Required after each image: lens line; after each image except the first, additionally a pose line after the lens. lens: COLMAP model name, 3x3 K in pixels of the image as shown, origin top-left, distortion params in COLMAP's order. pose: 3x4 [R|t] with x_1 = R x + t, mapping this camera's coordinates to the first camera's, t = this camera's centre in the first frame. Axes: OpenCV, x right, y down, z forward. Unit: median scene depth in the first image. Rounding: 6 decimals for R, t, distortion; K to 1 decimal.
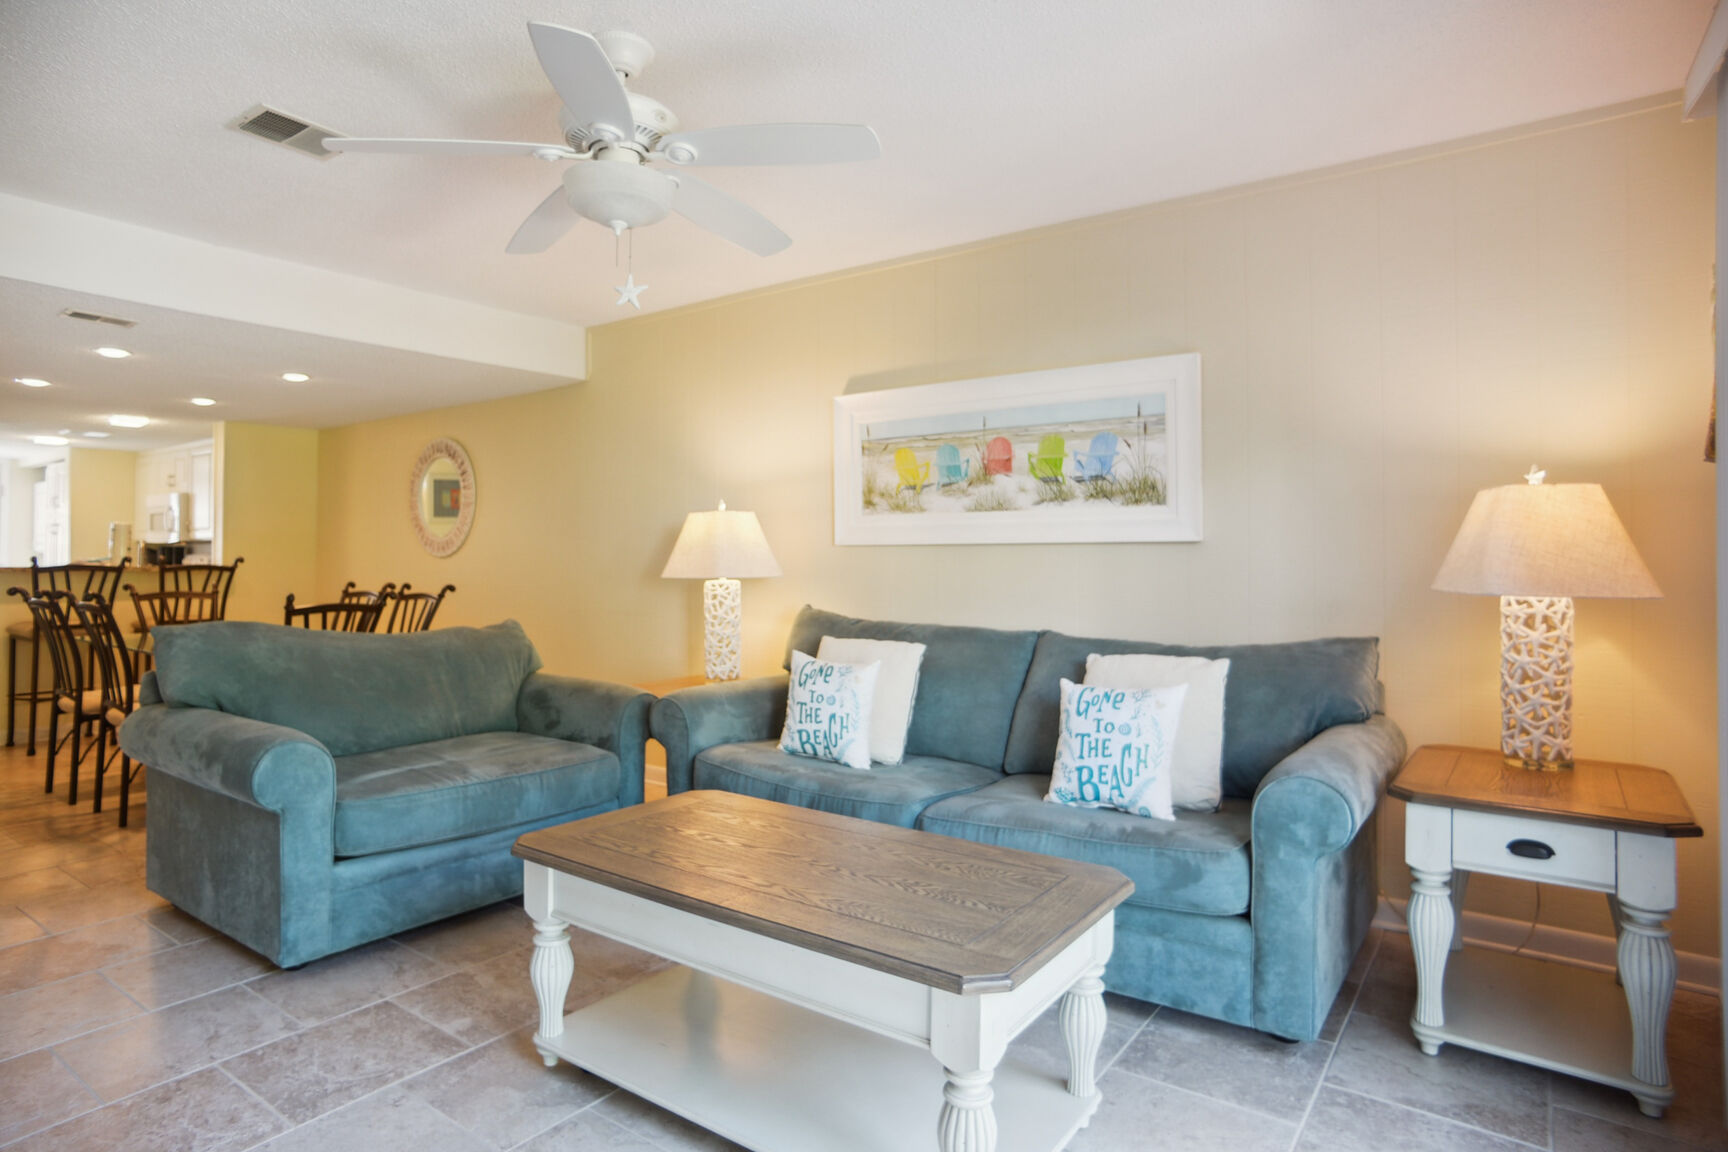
lens RADIAL K [[951.3, 0, 838.0], [0, 951.3, 567.9], [0, 0, 1]] dist [-0.082790, 0.081192]
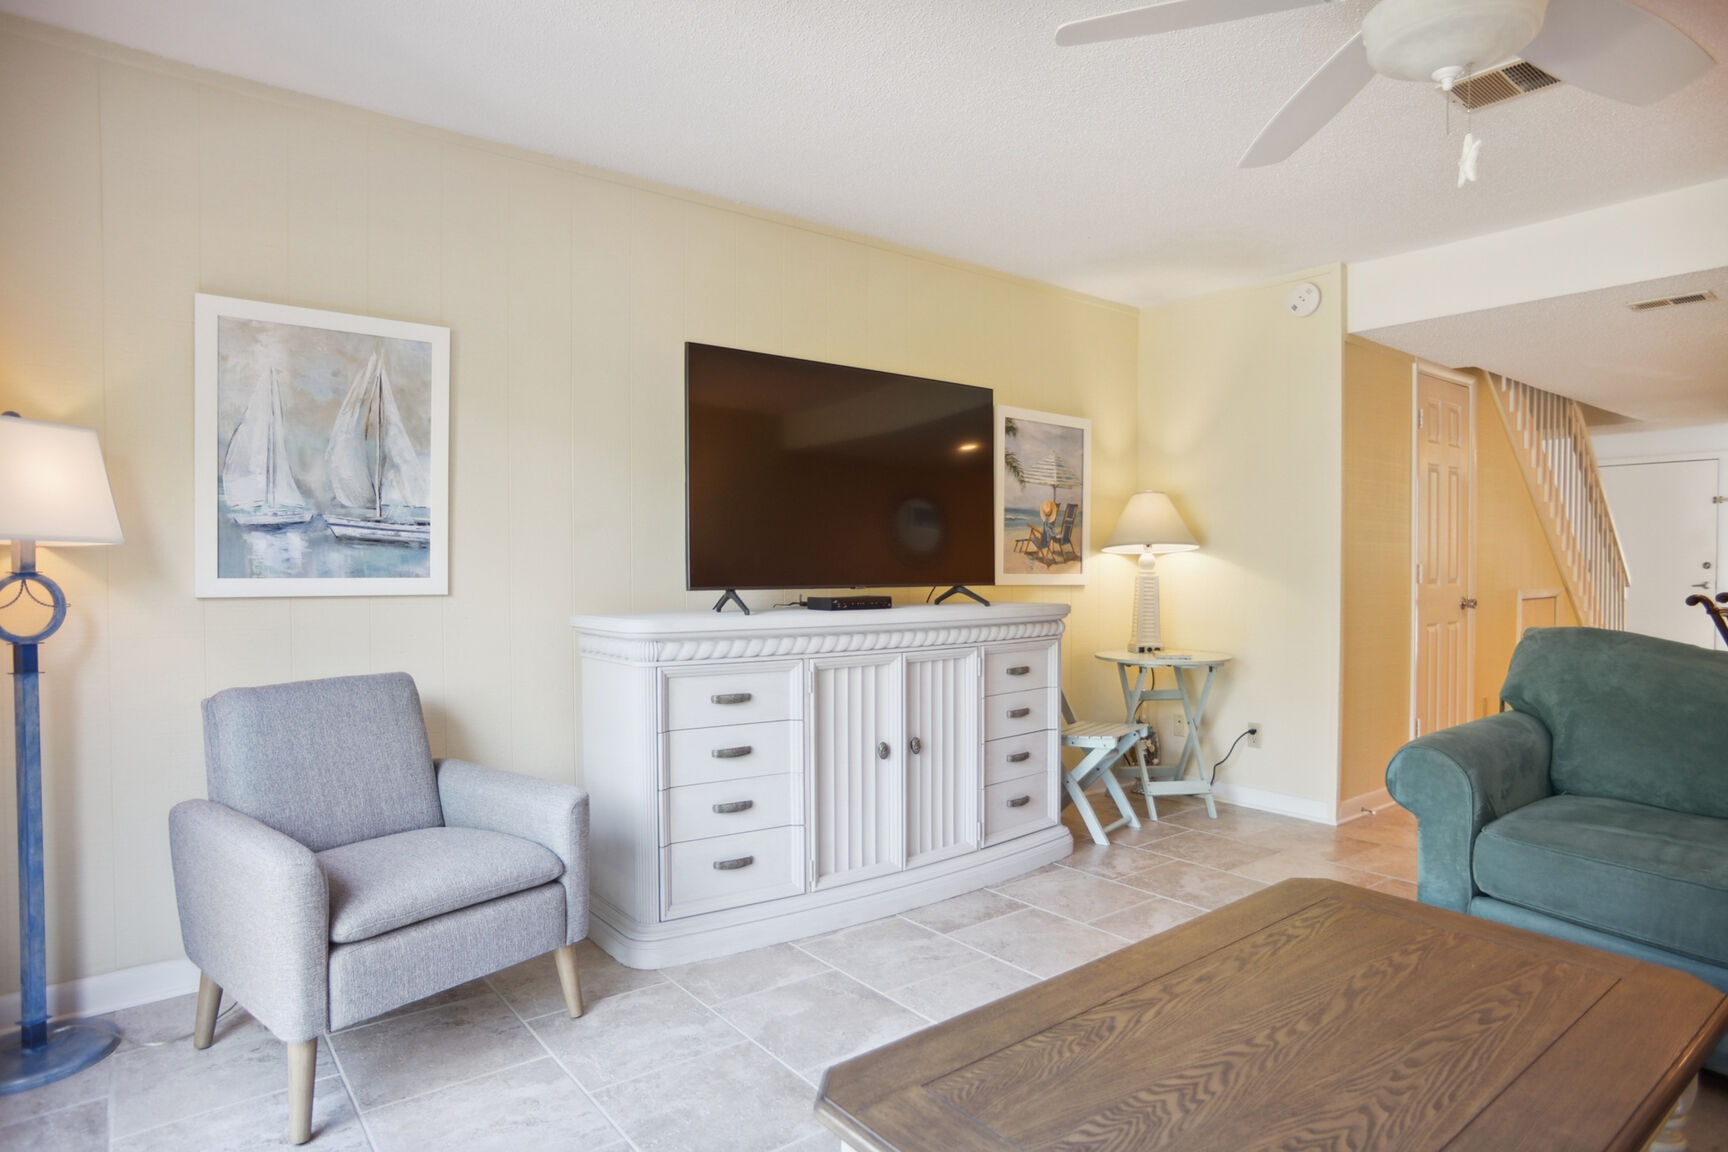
lens RADIAL K [[951.3, 0, 838.0], [0, 951.3, 567.9], [0, 0, 1]] dist [-0.082790, 0.081192]
pose [[-0.274729, -0.001775, -0.961520, 0.707292], [-0.001831, 0.999997, -0.001323, 0.005418], [0.961520, 0.001397, -0.274732, 0.954945]]
